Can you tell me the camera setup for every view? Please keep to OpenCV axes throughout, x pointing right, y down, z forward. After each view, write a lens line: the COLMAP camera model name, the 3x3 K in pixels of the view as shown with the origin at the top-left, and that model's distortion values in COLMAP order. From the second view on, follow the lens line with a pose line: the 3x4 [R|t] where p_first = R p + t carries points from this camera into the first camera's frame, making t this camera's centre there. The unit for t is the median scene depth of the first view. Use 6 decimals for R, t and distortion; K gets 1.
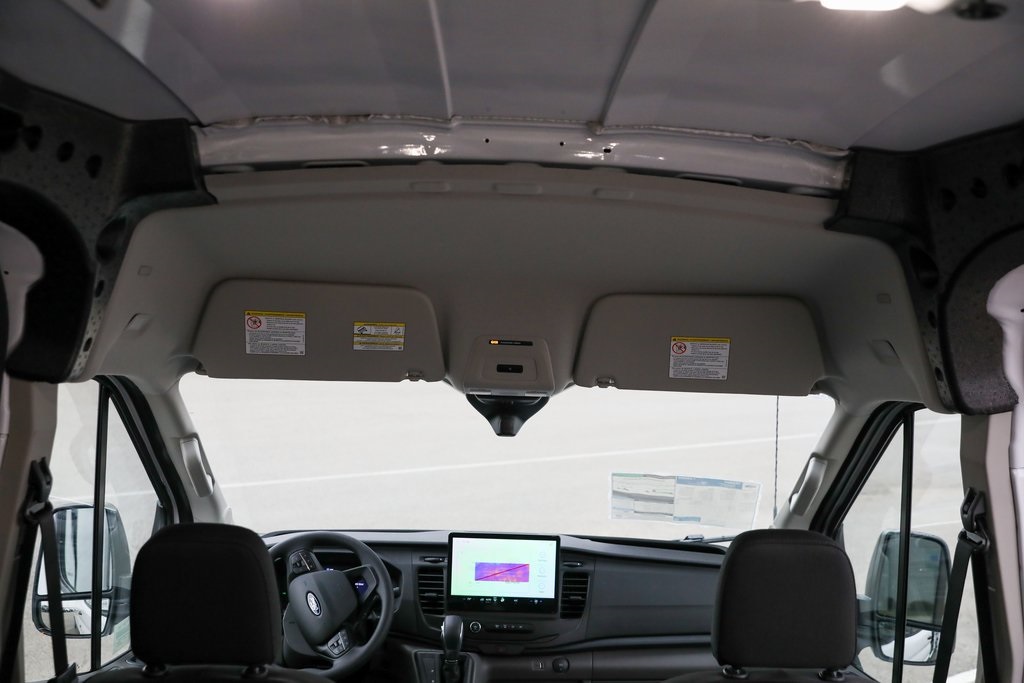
lens RADIAL K [[1009.5, 0, 503.6], [0, 1009.5, 355.4], [0, 0, 1]] dist [0.016116, 0.000000]
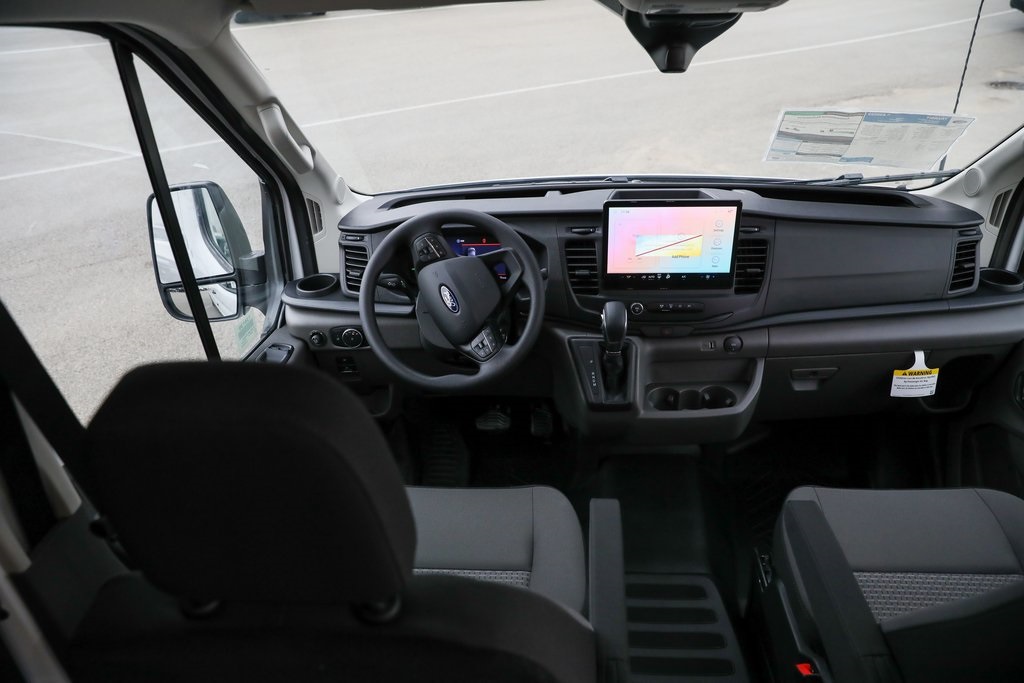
lens RADIAL K [[702.0, 0, 518.0], [0, 702.0, 345.6], [0, 0, 1]] dist [-0.085297, 0.053375]
pose [[0.996517, -0.033261, -0.076470, -0.083574], [0.064401, 0.889512, 0.452350, 0.019557], [0.052975, -0.455699, 0.888556, 0.443778]]
